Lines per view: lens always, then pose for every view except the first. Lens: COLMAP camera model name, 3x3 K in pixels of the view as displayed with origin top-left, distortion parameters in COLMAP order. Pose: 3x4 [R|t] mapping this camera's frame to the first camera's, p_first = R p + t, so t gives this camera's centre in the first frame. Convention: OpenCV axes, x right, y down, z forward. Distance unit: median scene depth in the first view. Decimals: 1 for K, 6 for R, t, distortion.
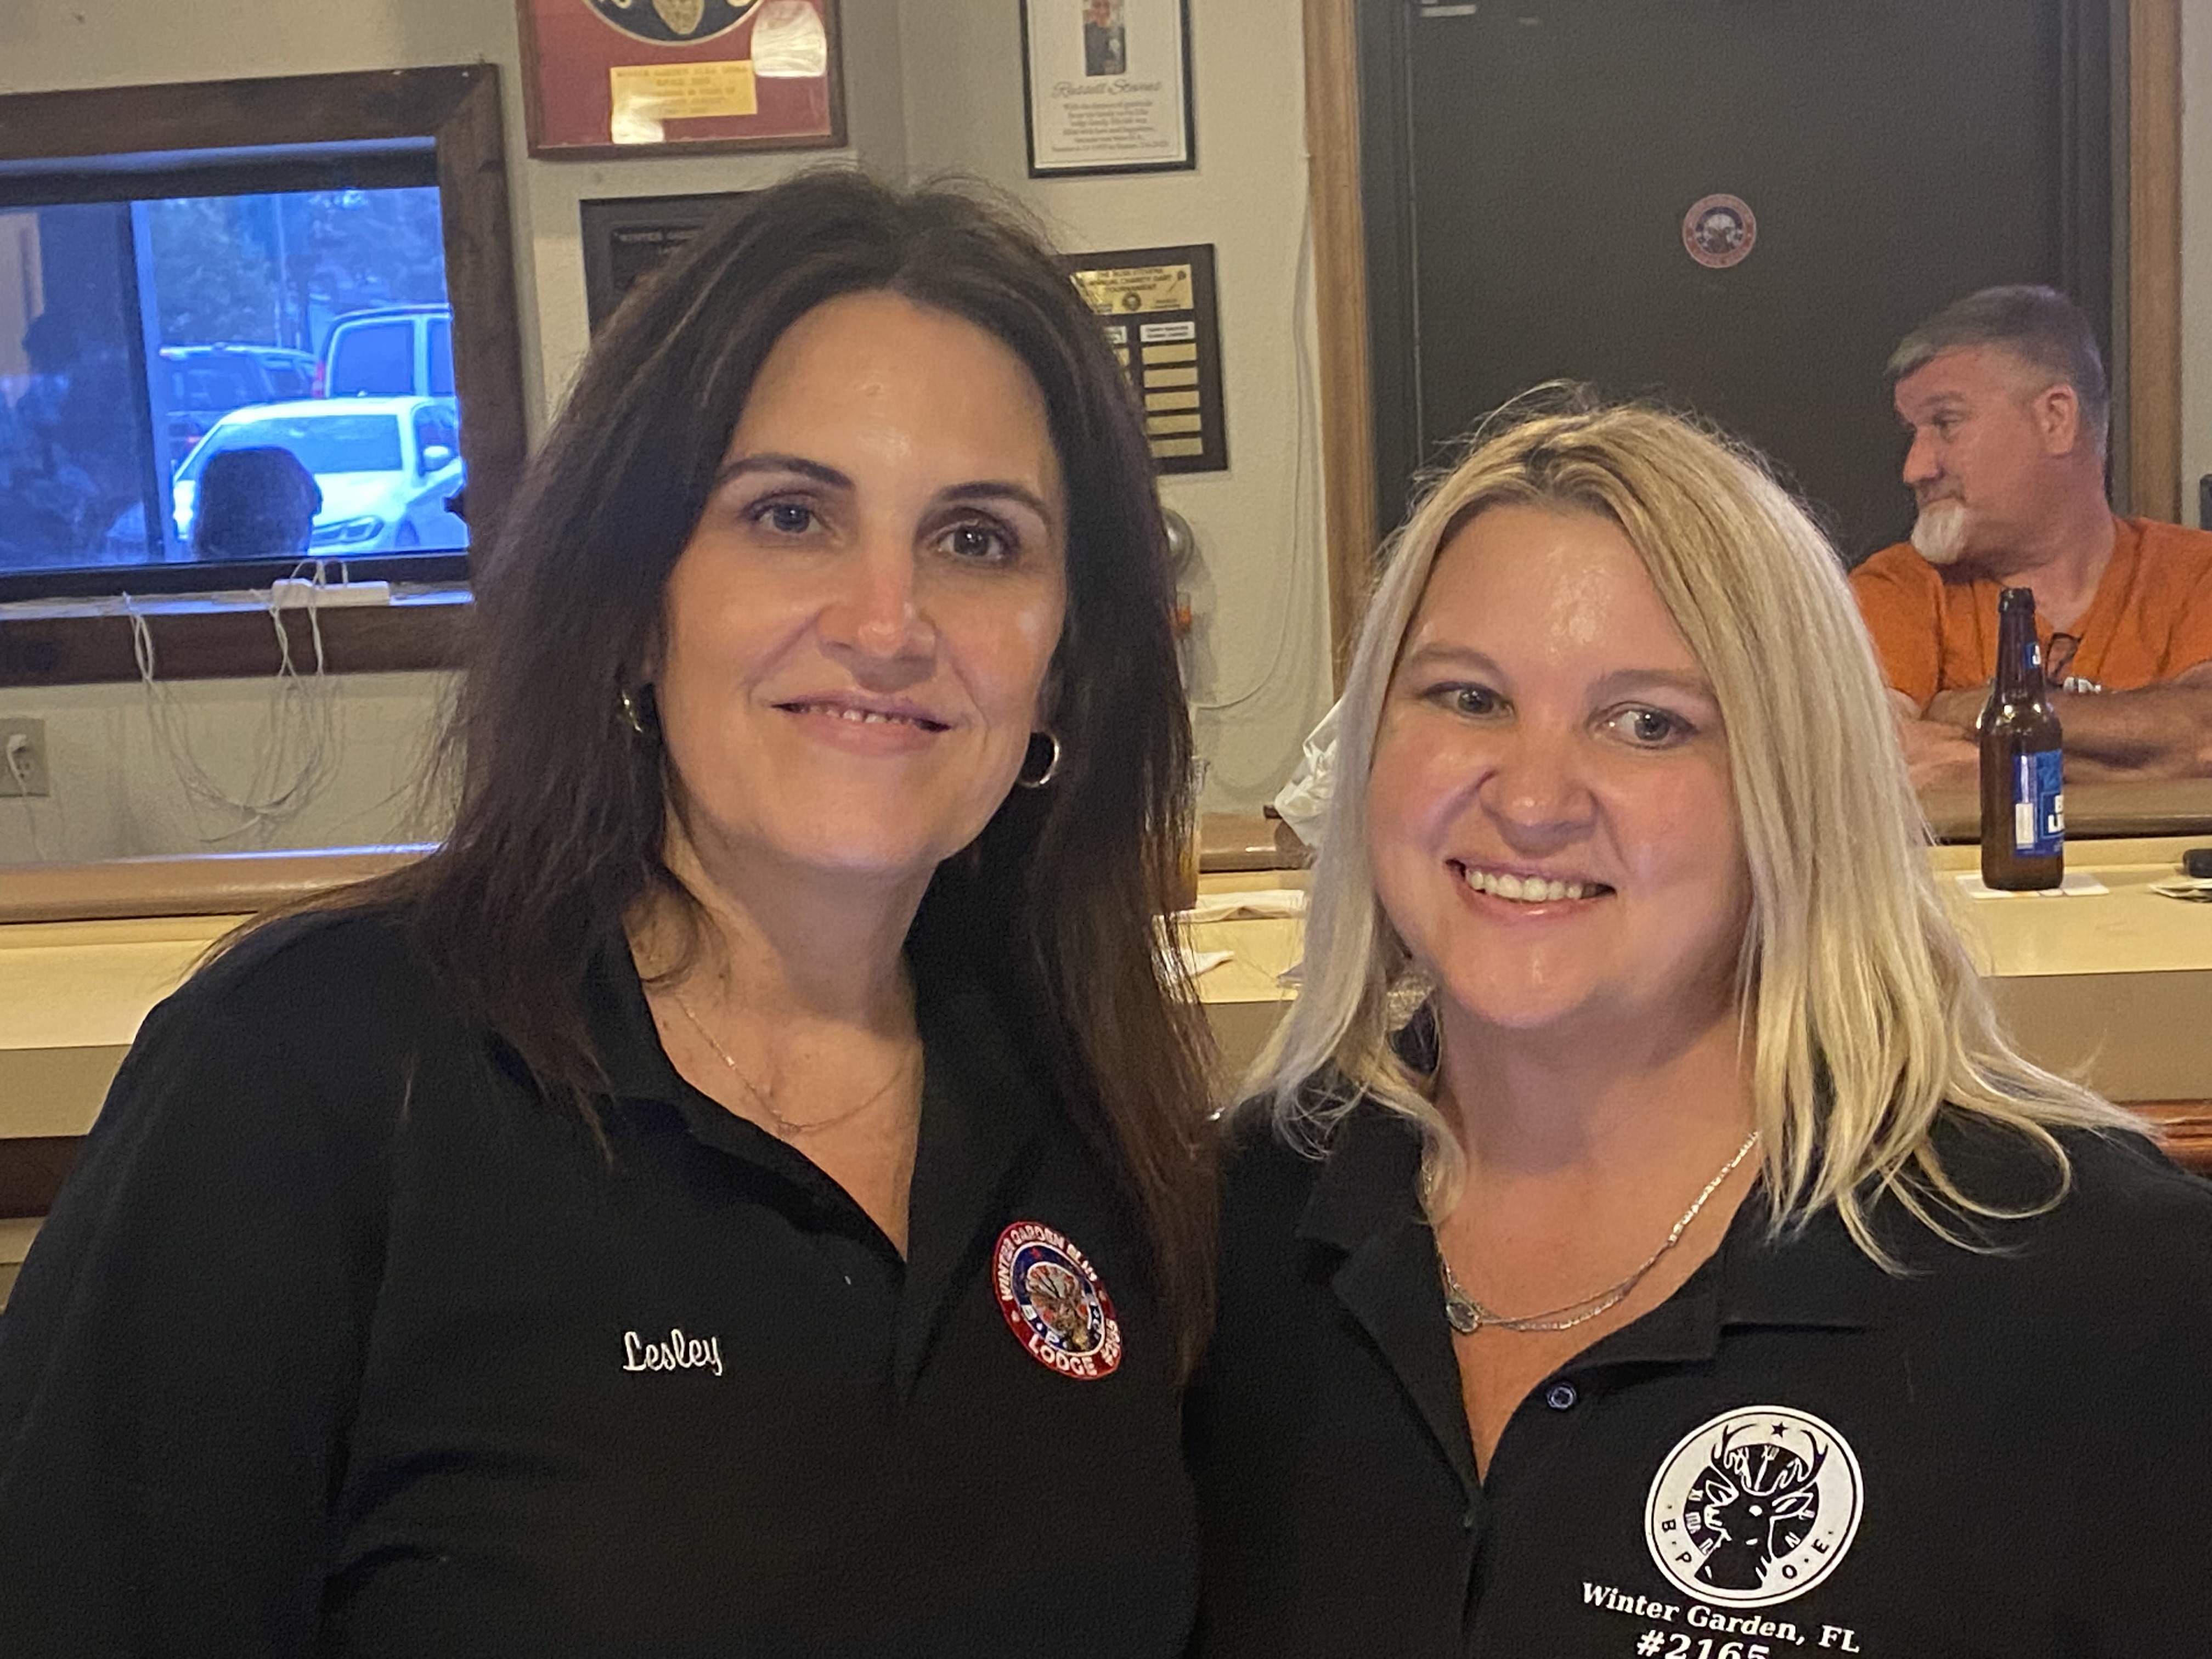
lens RADIAL K [[3548.2, 0, 1106.4], [0, 3548.2, 830.1], [0, 0, 1]] dist [0.108484, 0.000000]
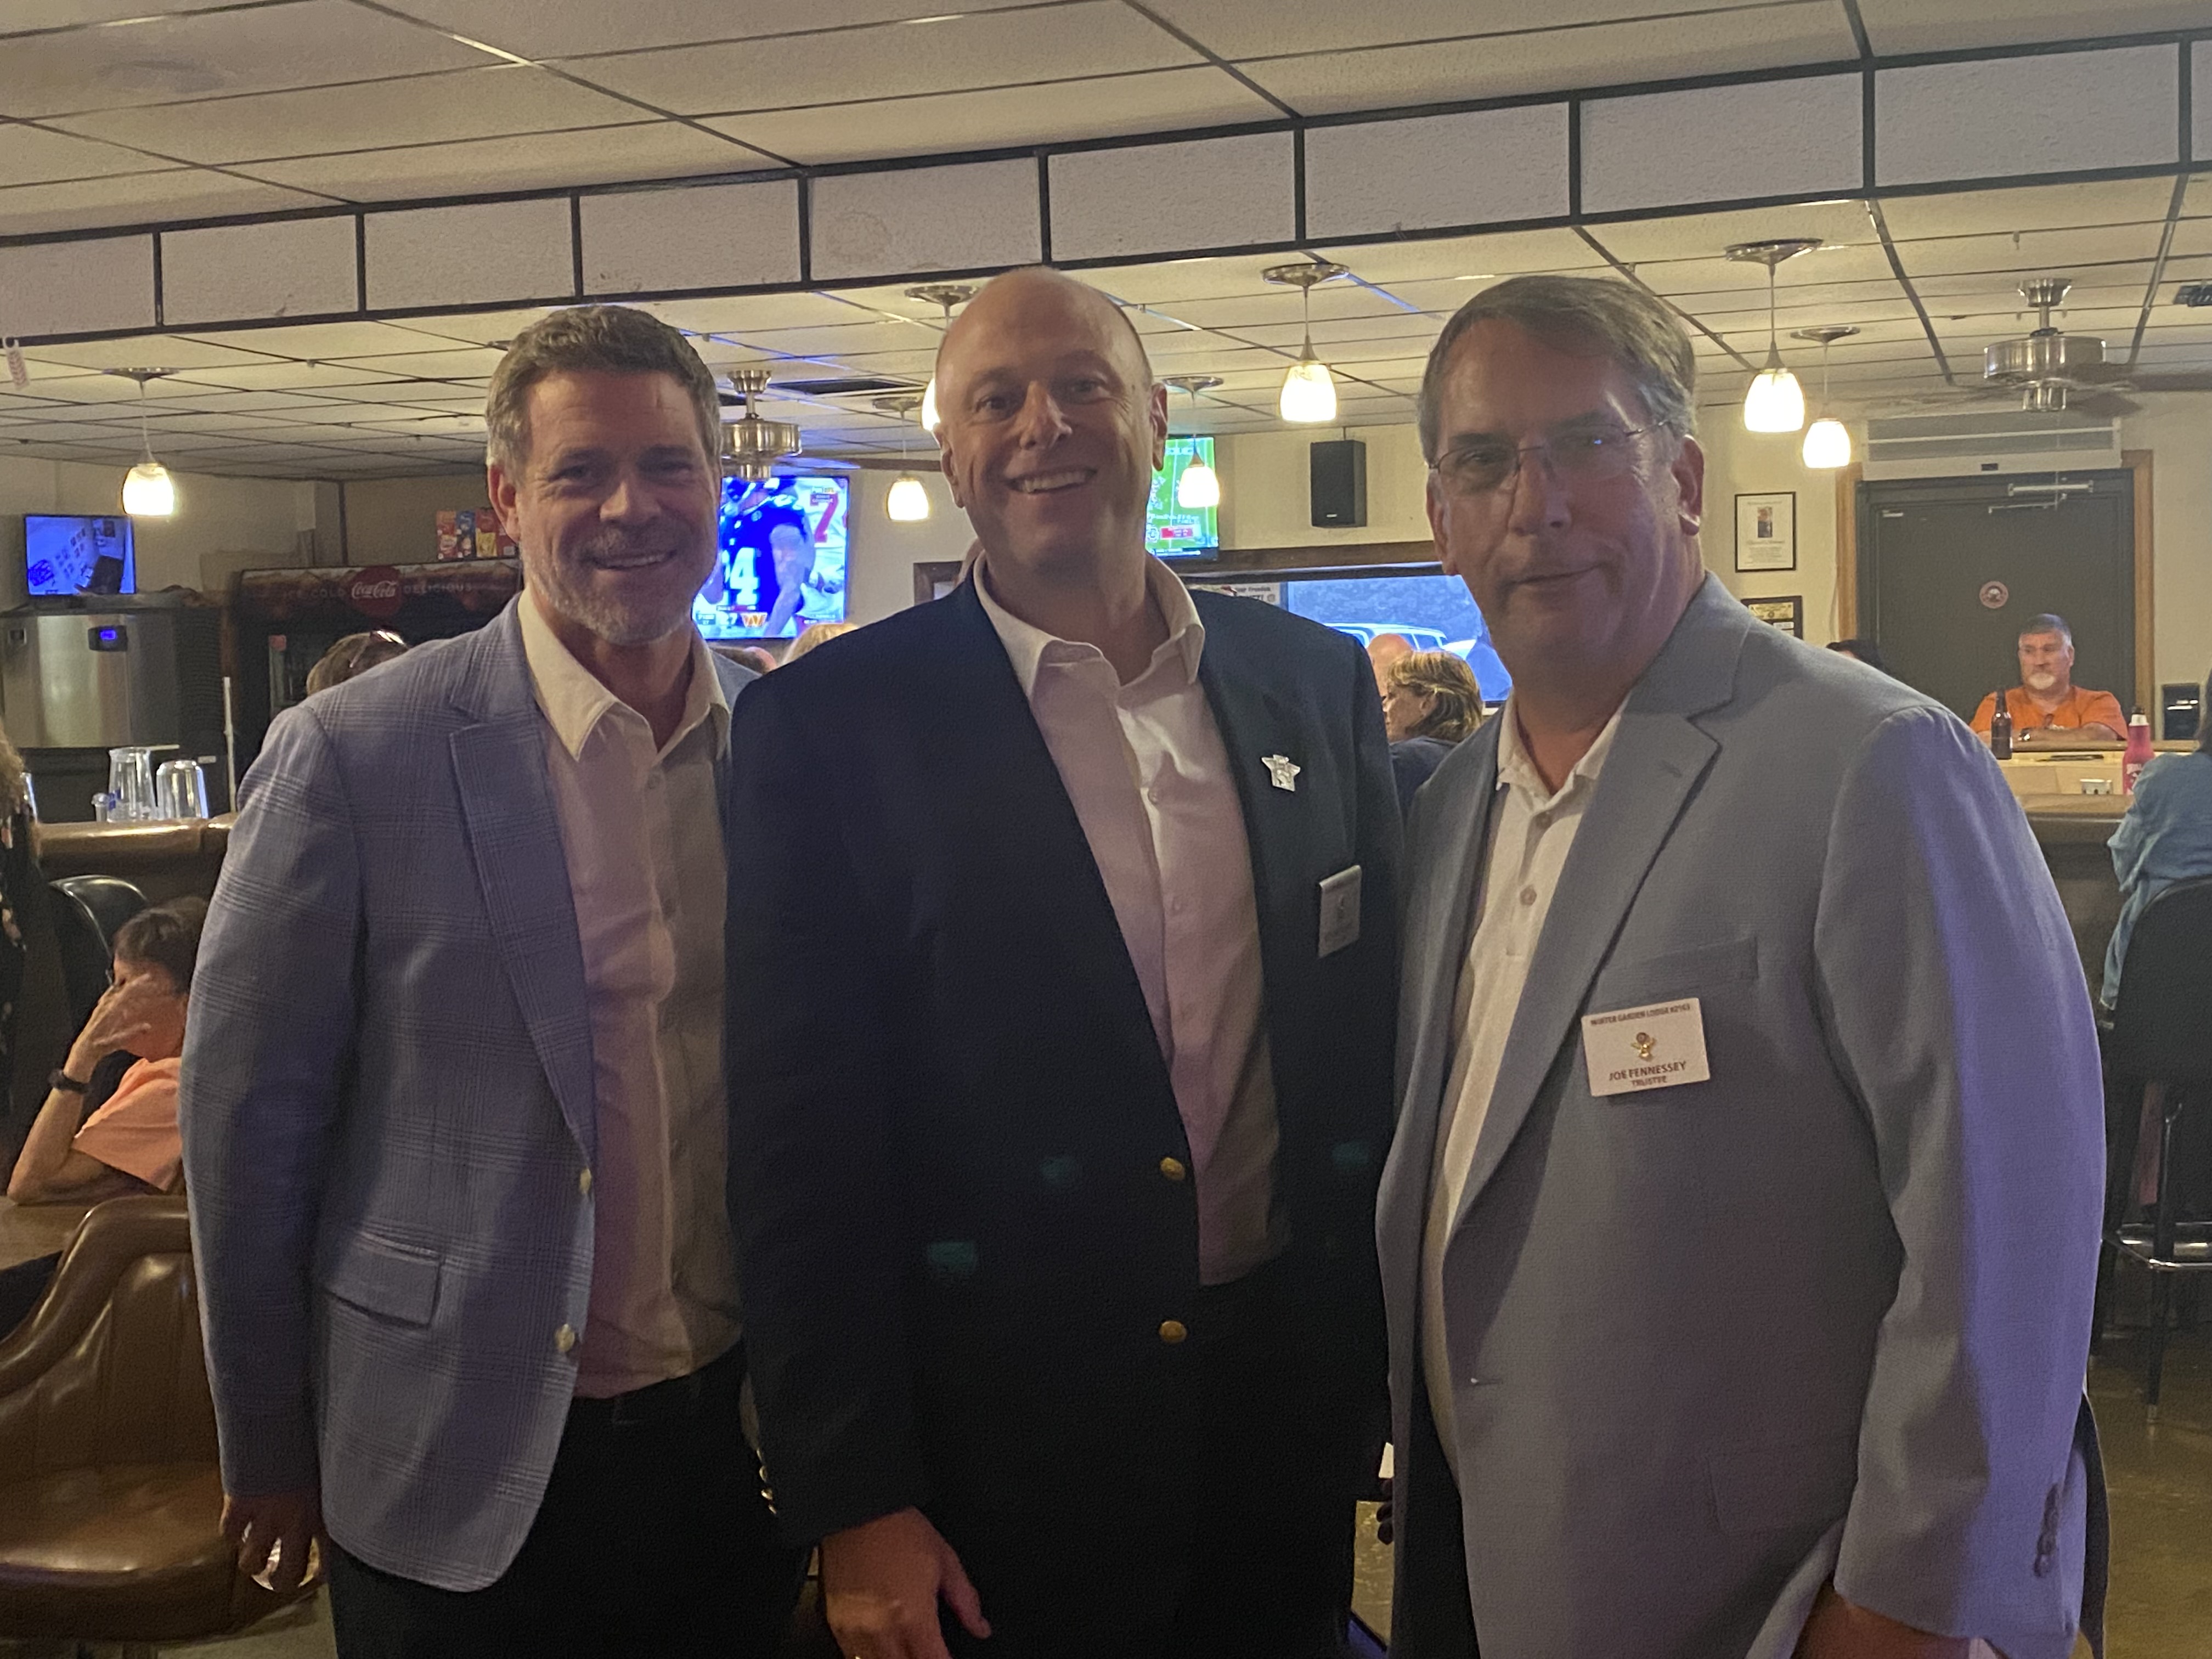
lens RADIAL K [[2698.9, 0, 1103.9], [0, 2698.9, 827.5], [0, 0, 1]] dist [0.019101, 0.000000]
pose [[0.978650, 0.037200, -0.202141, -0.073197], [-0.054556, 0.995221, -0.080982, 0.230126], [0.198163, 0.090281, 0.976002, -1.230628]]
